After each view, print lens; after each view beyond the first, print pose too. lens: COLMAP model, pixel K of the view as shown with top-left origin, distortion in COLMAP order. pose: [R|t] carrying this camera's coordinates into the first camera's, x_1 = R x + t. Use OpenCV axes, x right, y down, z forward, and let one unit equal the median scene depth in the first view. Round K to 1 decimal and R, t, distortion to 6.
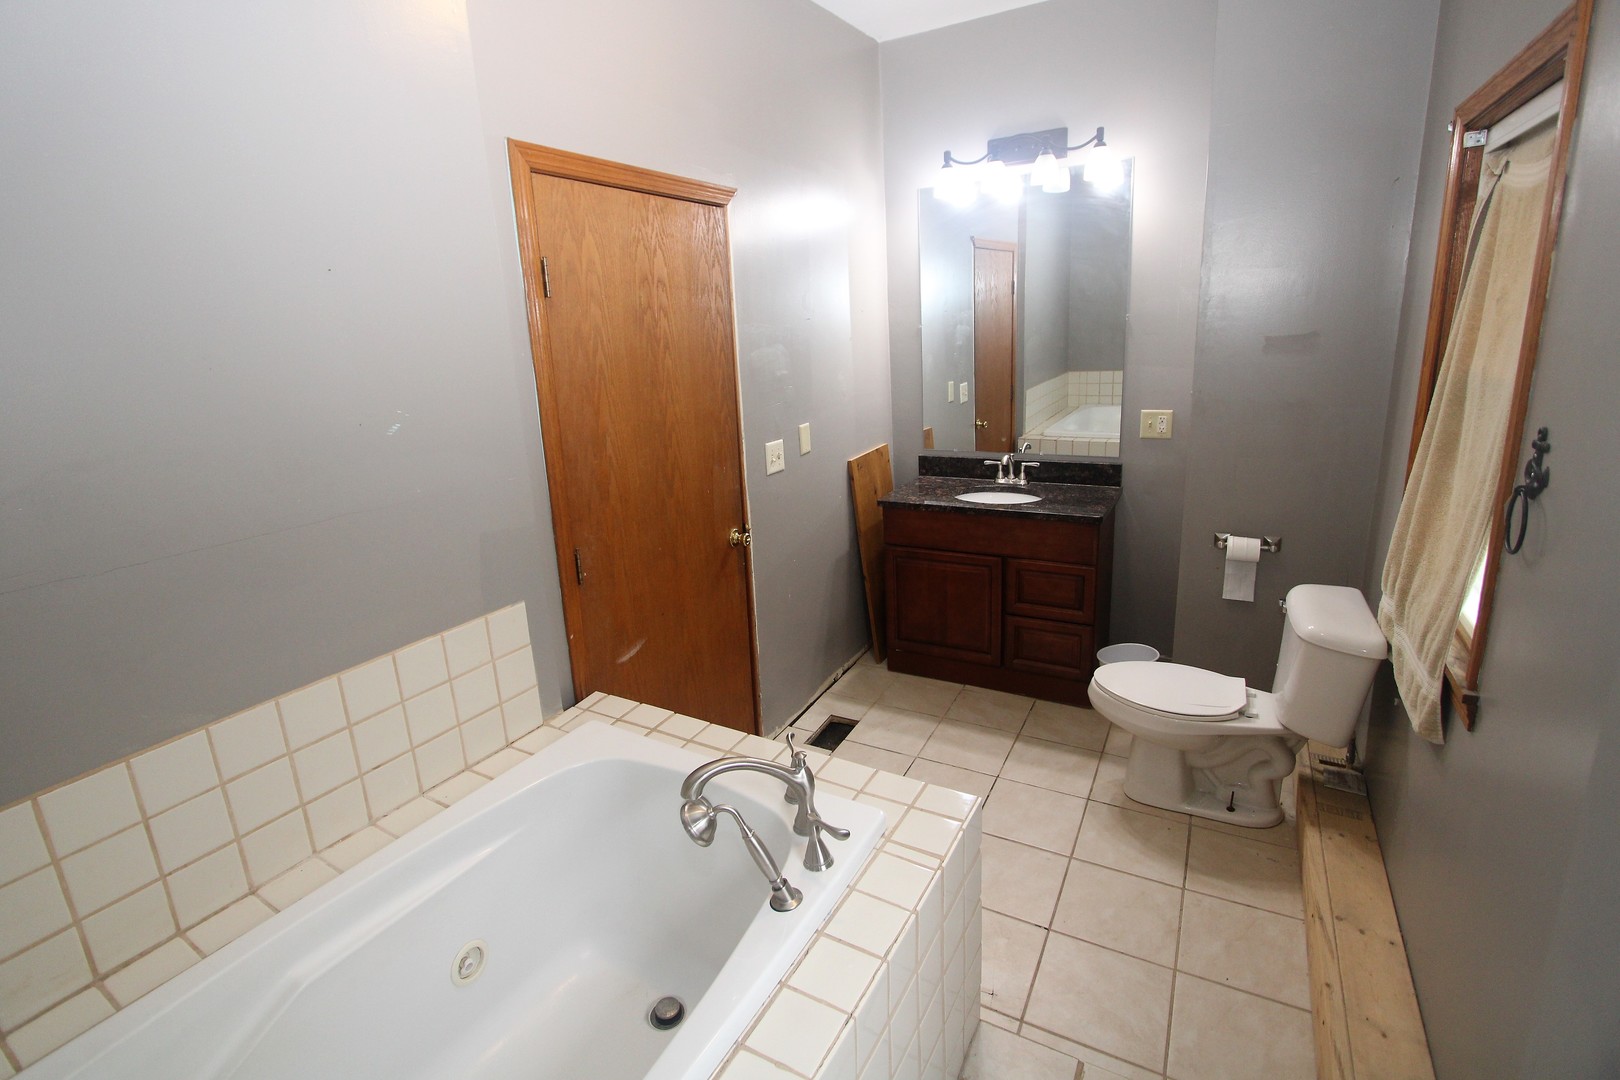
lens RADIAL K [[751.5, 0, 791.6], [0, 751.5, 509.6], [0, 0, 1]] dist [-0.020050, 0.005675]
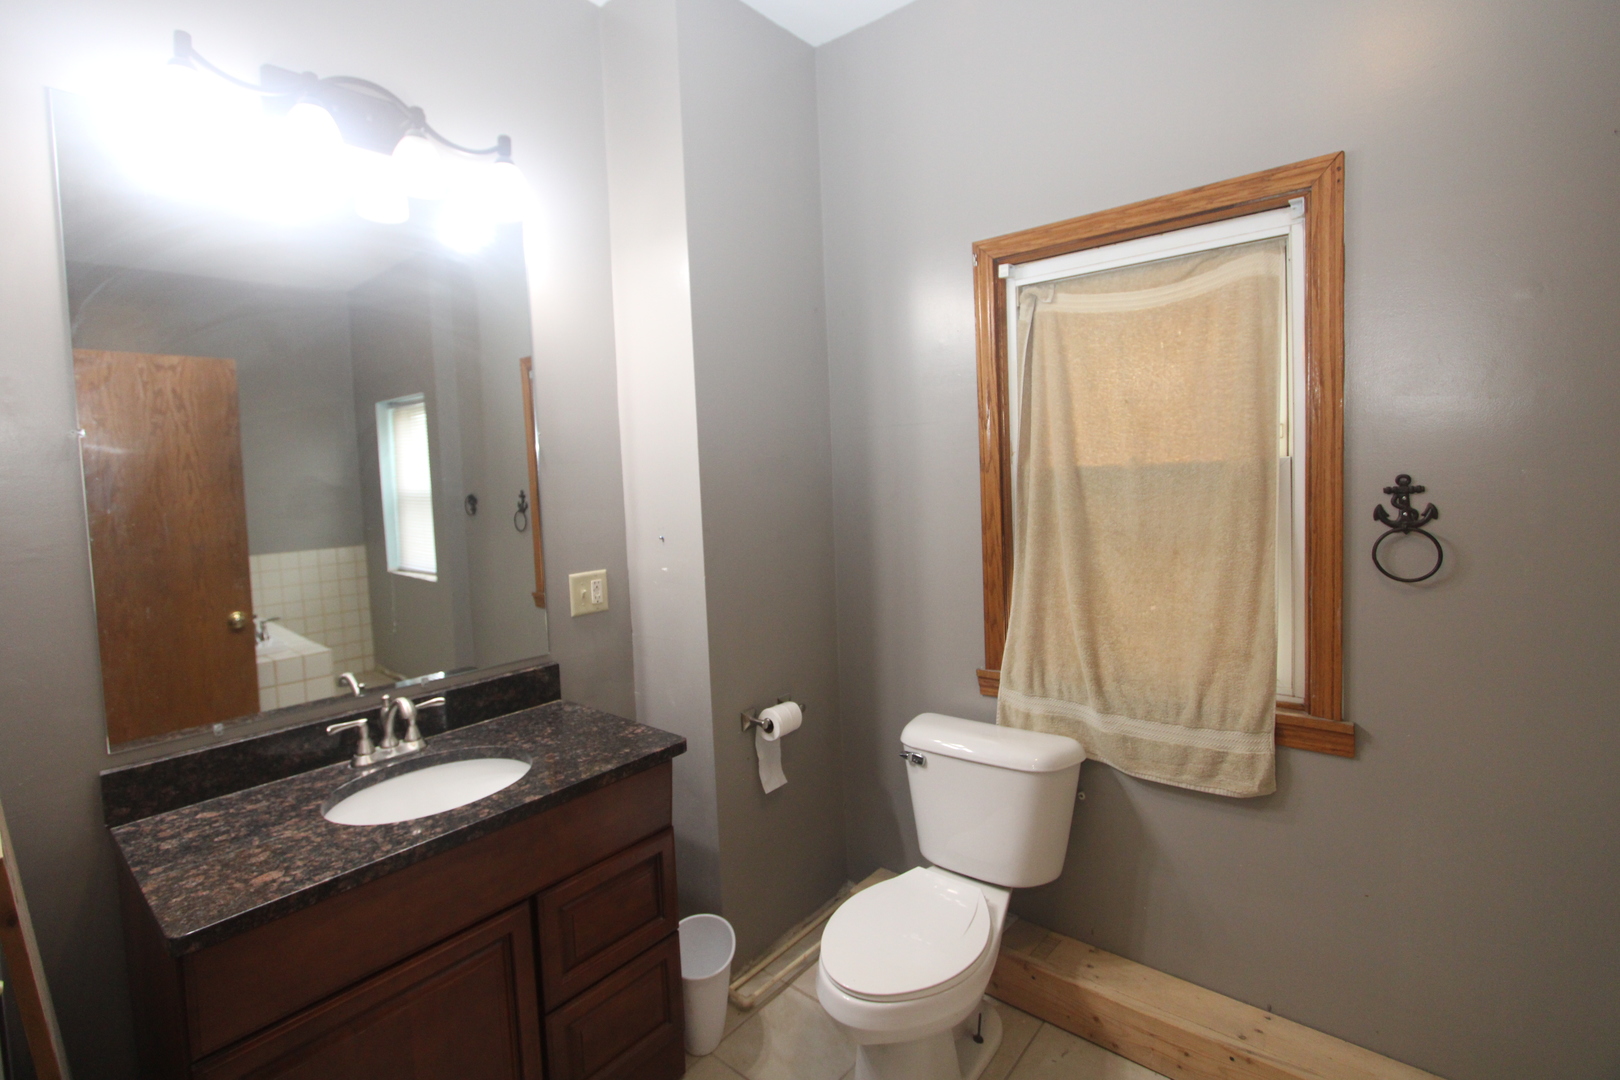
lens RADIAL K [[751.5, 0, 791.6], [0, 751.5, 509.6], [0, 0, 1]] dist [-0.020050, 0.005675]
pose [[0.178547, -0.003831, 0.983924, -0.149602], [0.269575, 0.961919, -0.045173, -0.106341], [-0.946282, 0.273307, 0.172781, 0.686177]]
